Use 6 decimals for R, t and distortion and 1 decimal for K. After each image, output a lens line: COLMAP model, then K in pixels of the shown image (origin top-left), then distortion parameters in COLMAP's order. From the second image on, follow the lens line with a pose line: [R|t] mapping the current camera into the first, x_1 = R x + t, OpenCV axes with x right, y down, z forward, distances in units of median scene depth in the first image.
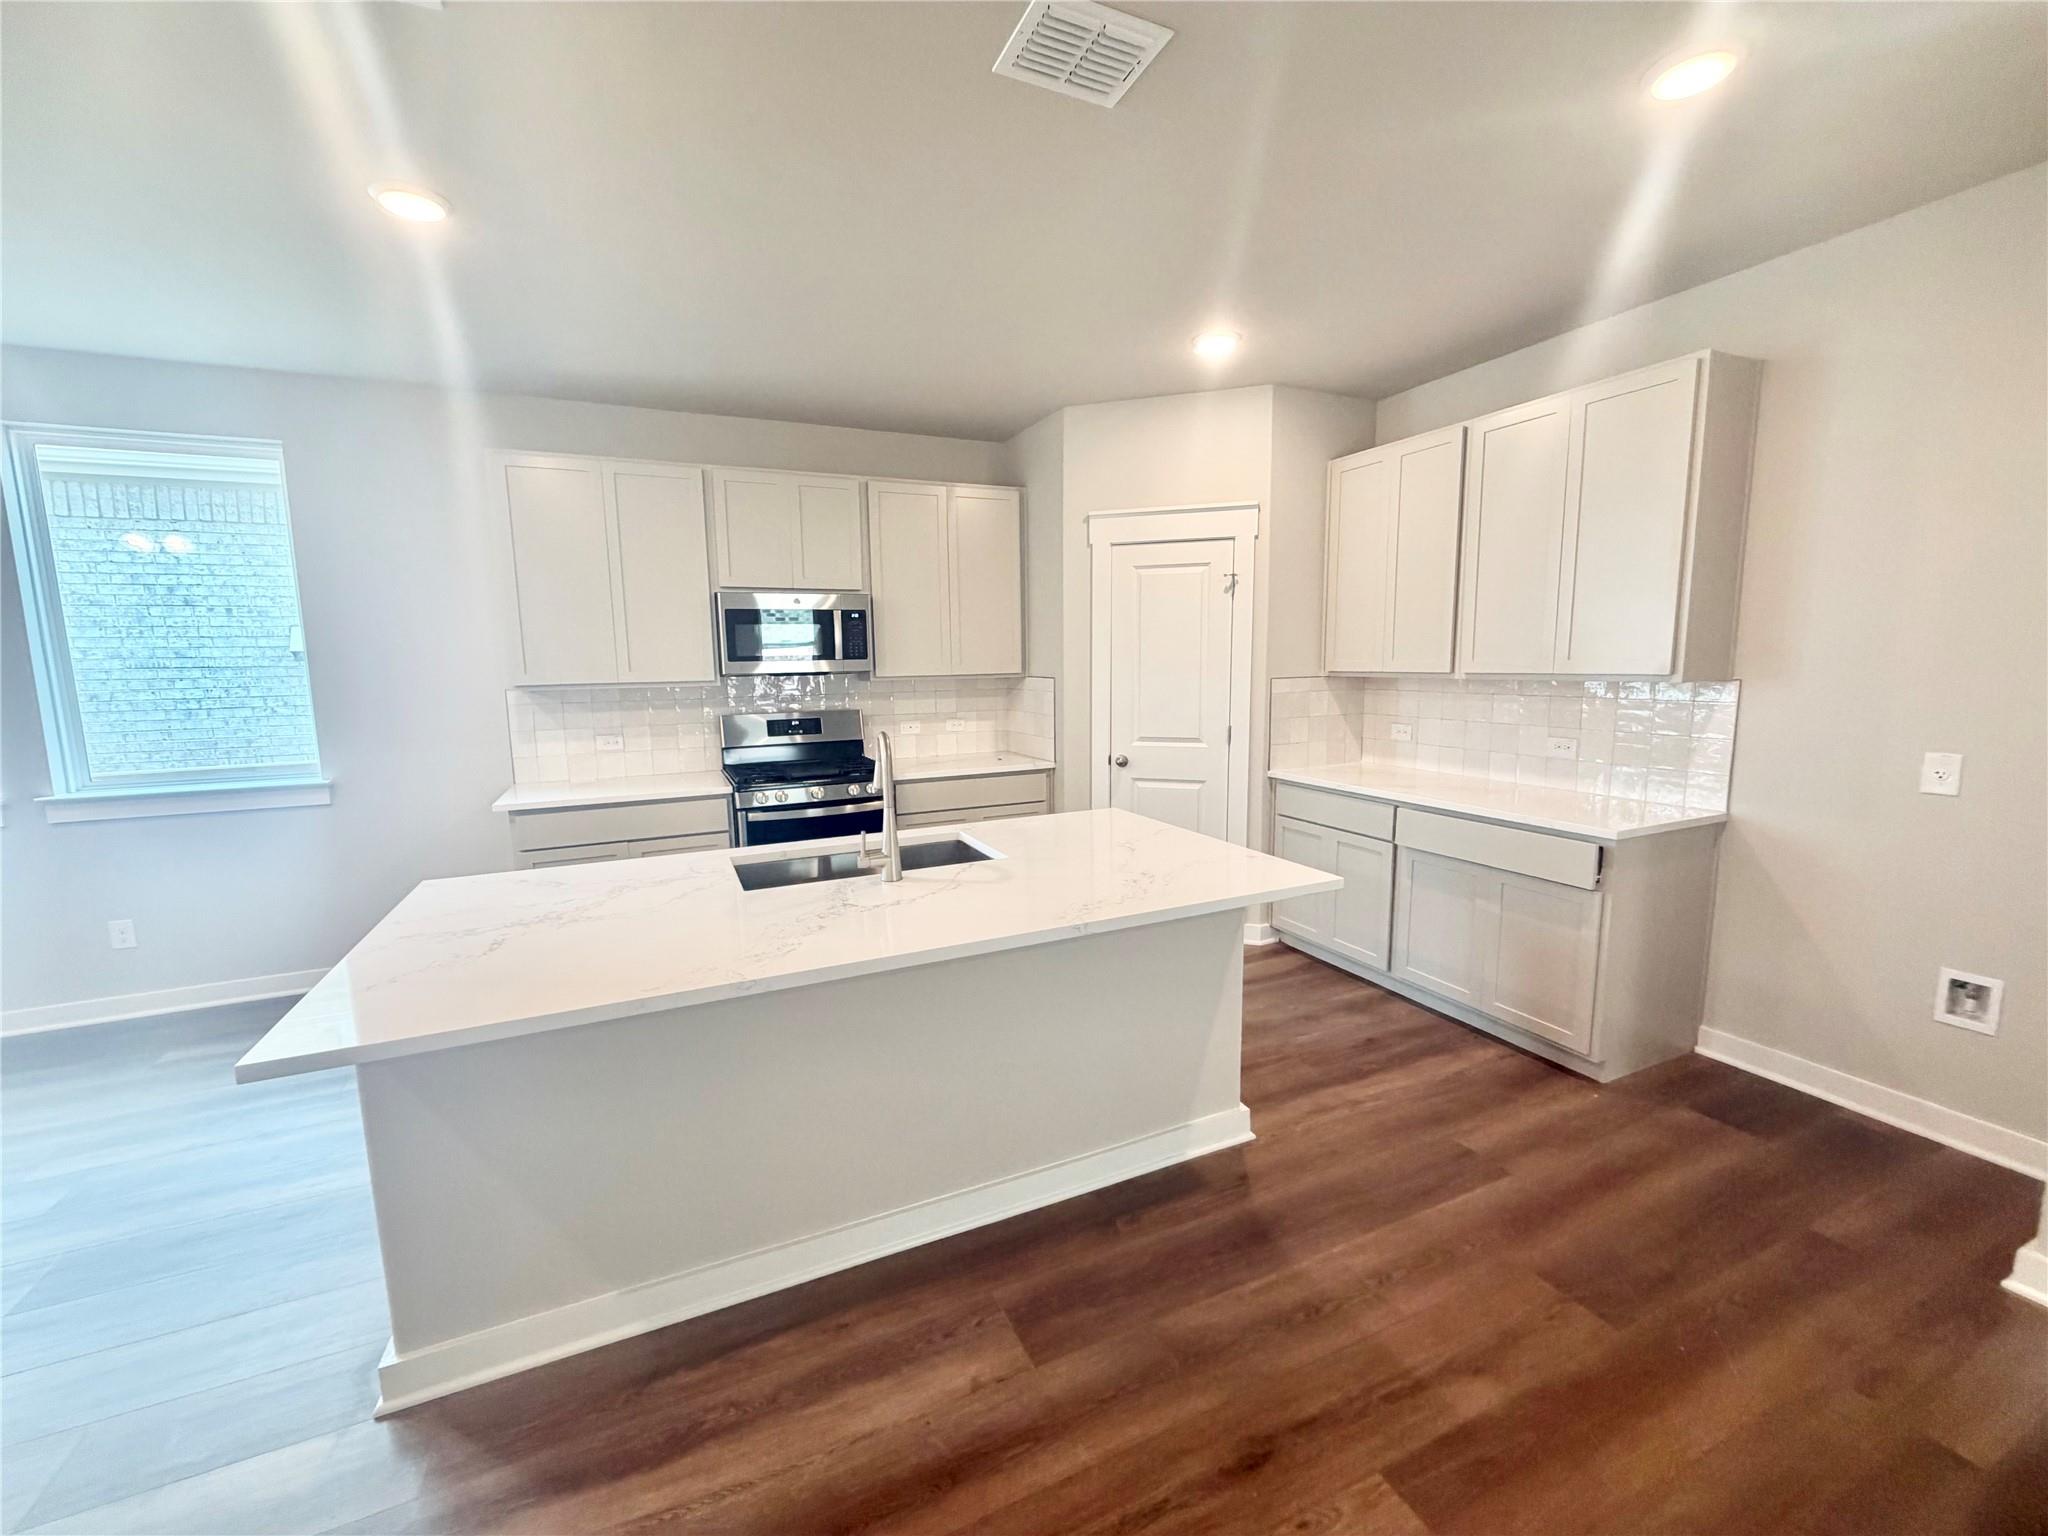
lens RADIAL K [[819.7, 0, 1019.0], [0, 819.7, 765.9], [0, 0, 1]] dist [-0.000325, 0.000524]
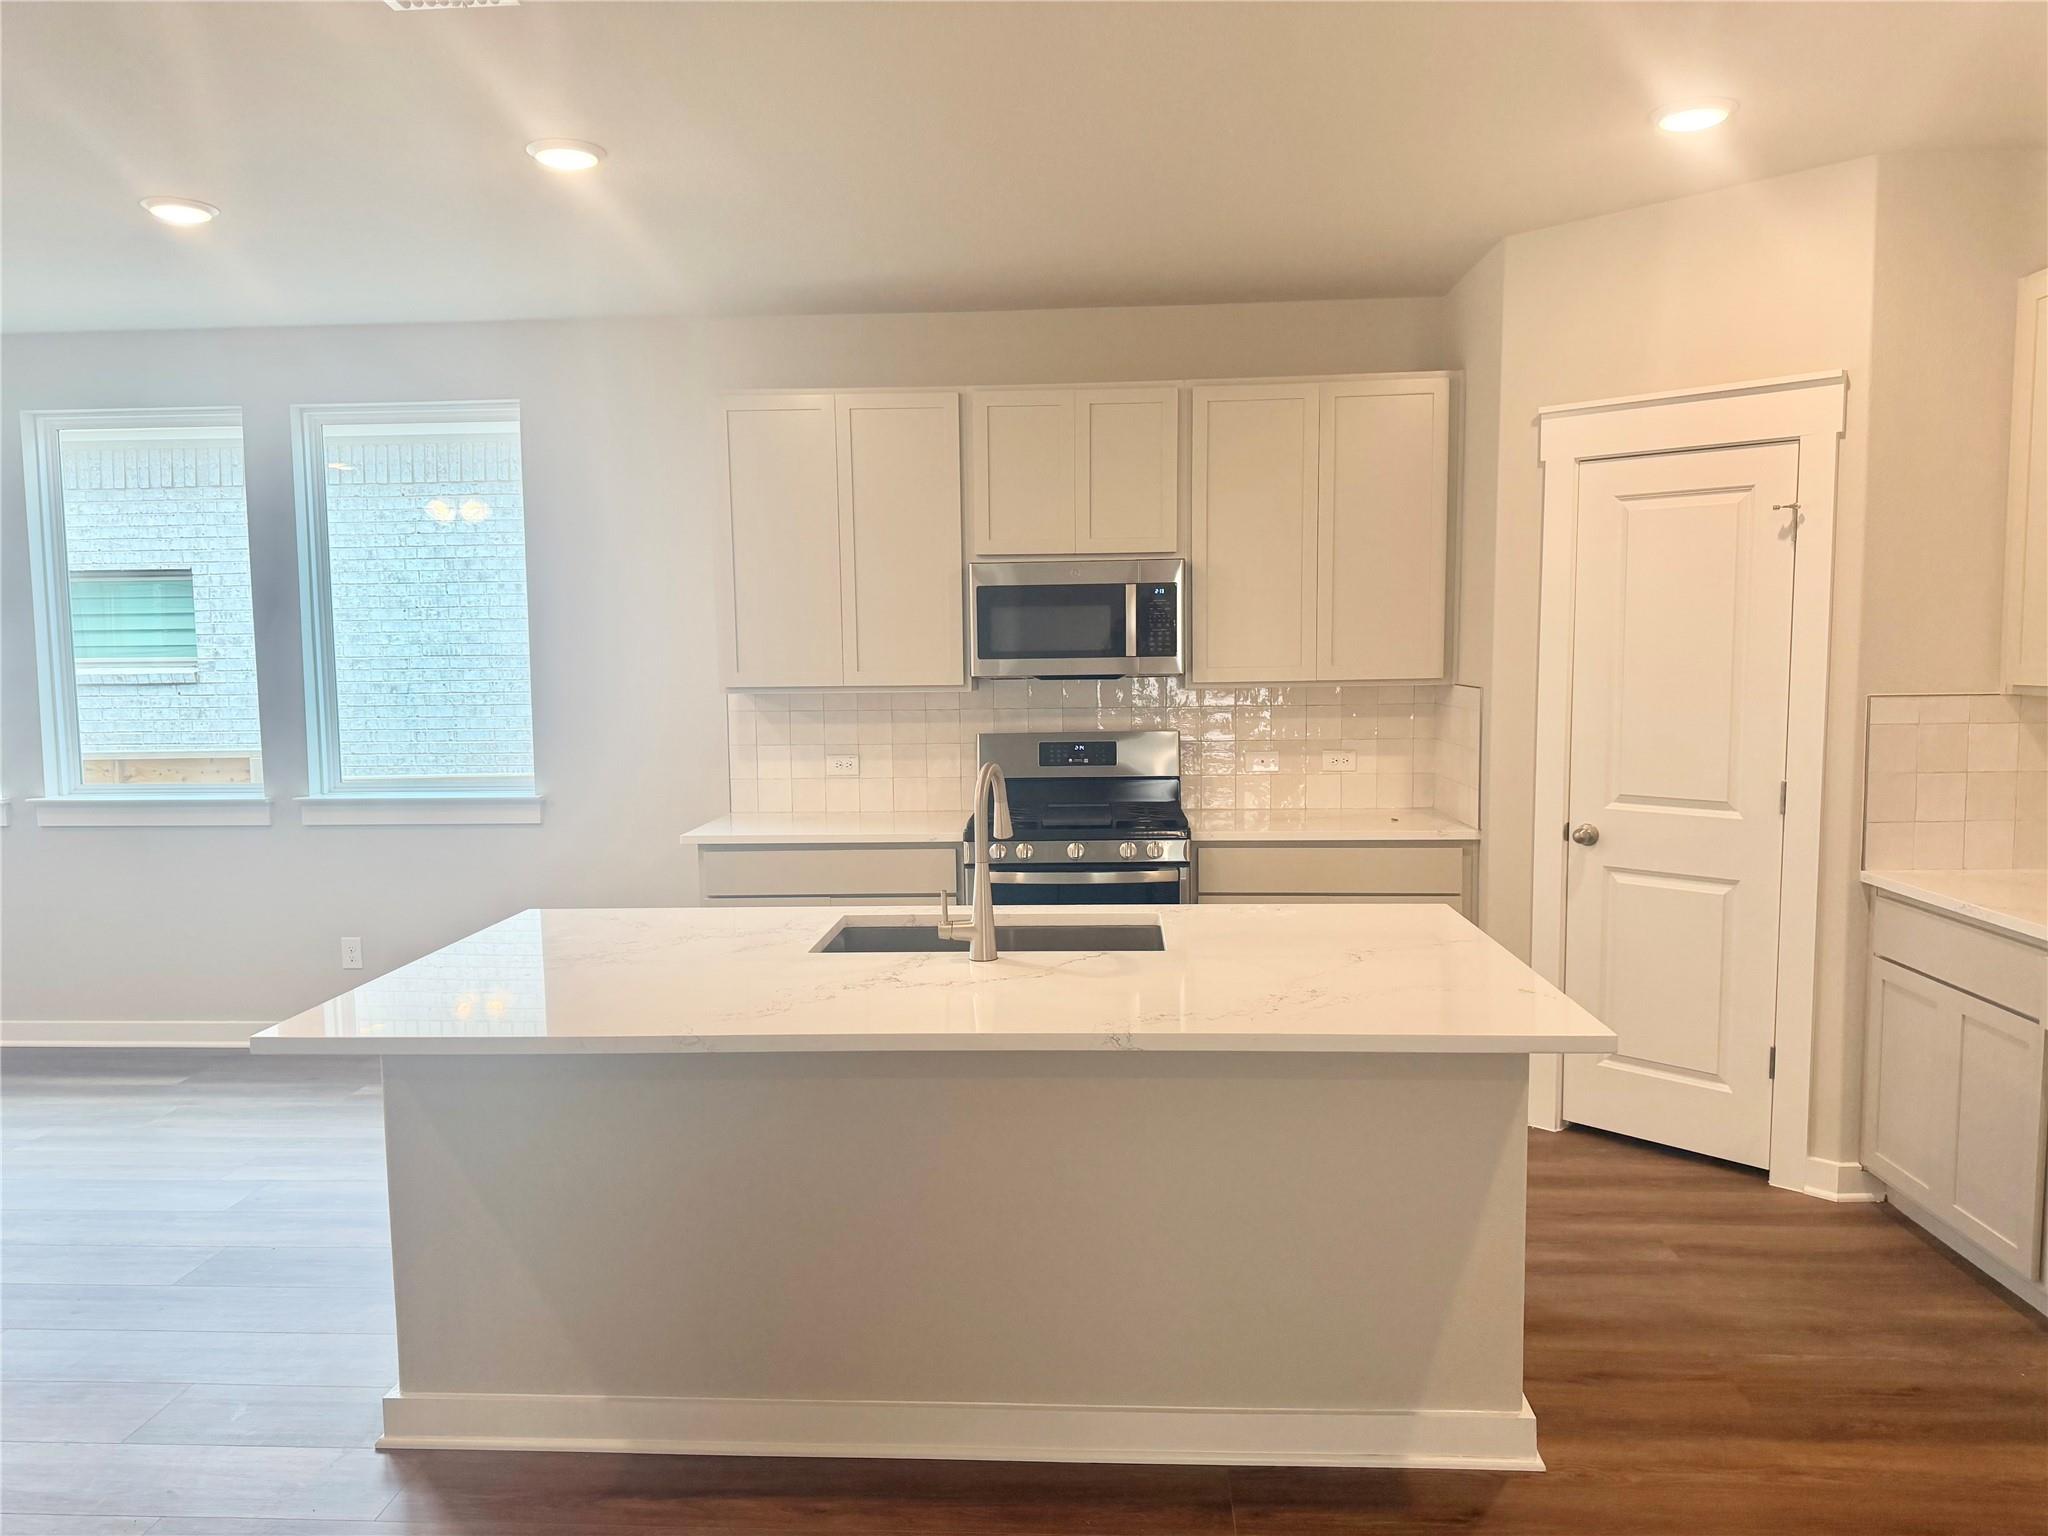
lens RADIAL K [[1439.3, 0, 1024.0], [0, 1439.3, 768.0], [0, 0, 1]] dist [0.081927, -0.105923]
pose [[0.886770, 0.043480, -0.460160, 0.249606], [-0.062024, 0.997755, -0.025249, -0.002818], [0.458030, 0.050931, 0.887477, -0.084426]]
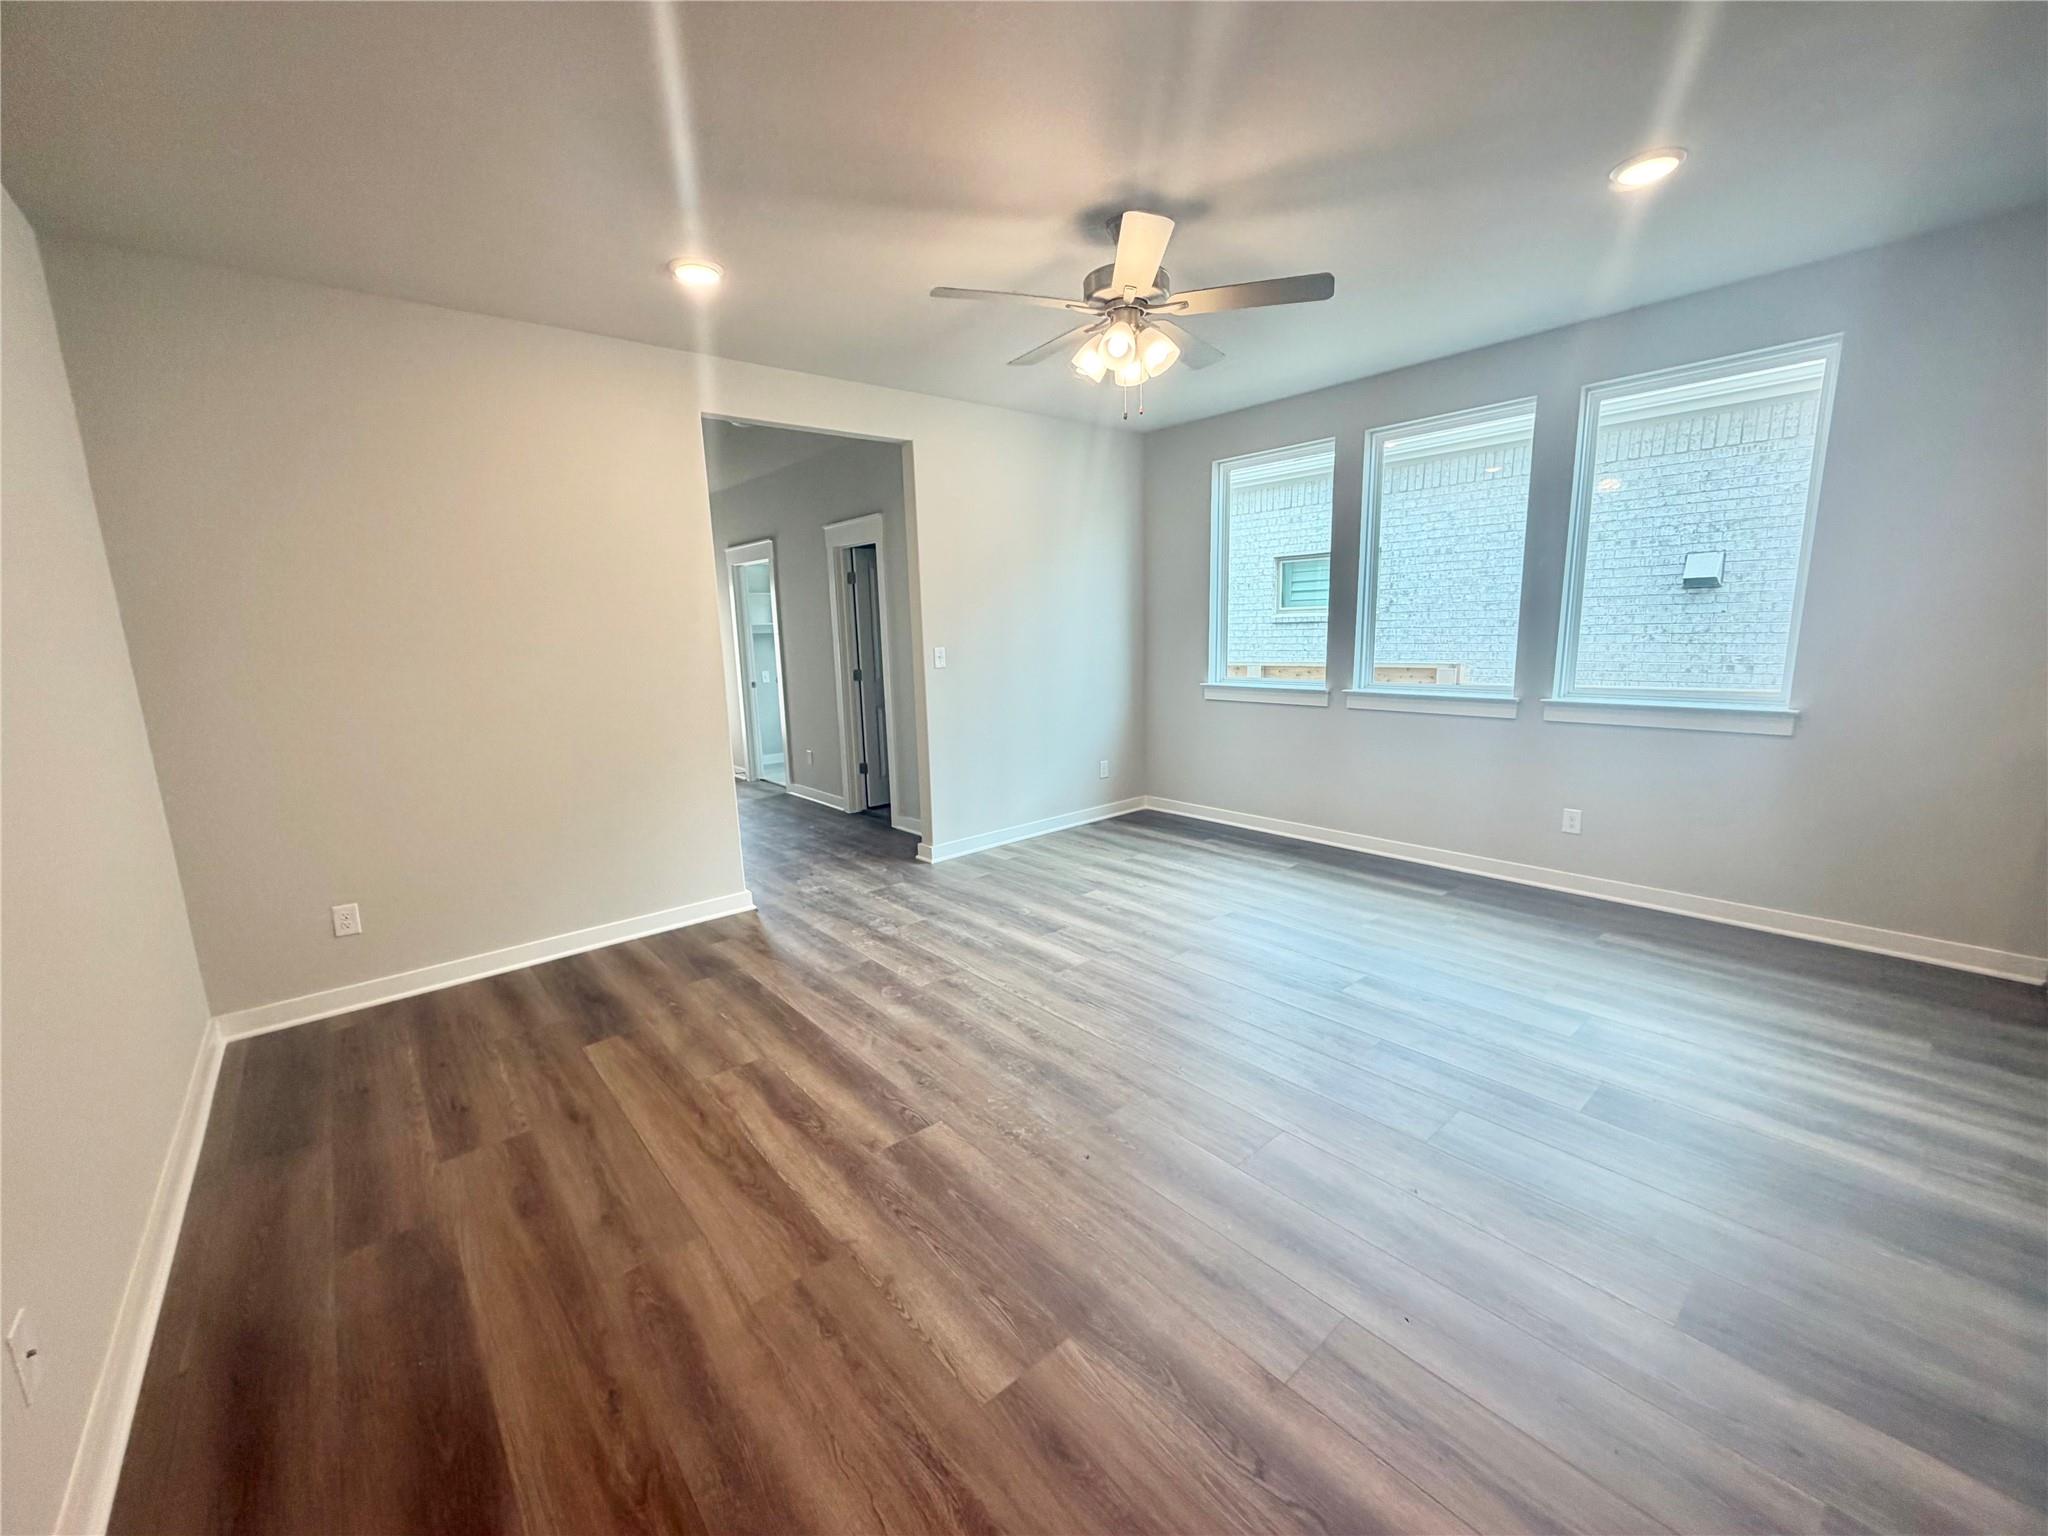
lens RADIAL K [[819.7, 0, 1019.0], [0, 819.7, 765.9], [0, 0, 1]] dist [-0.000325, 0.000524]
pose [[0.273233, 0.175771, -0.945753, -0.170611], [-0.102230, 0.982902, 0.153140, 0.022877], [0.956500, 0.054842, 0.286531, -0.087652]]
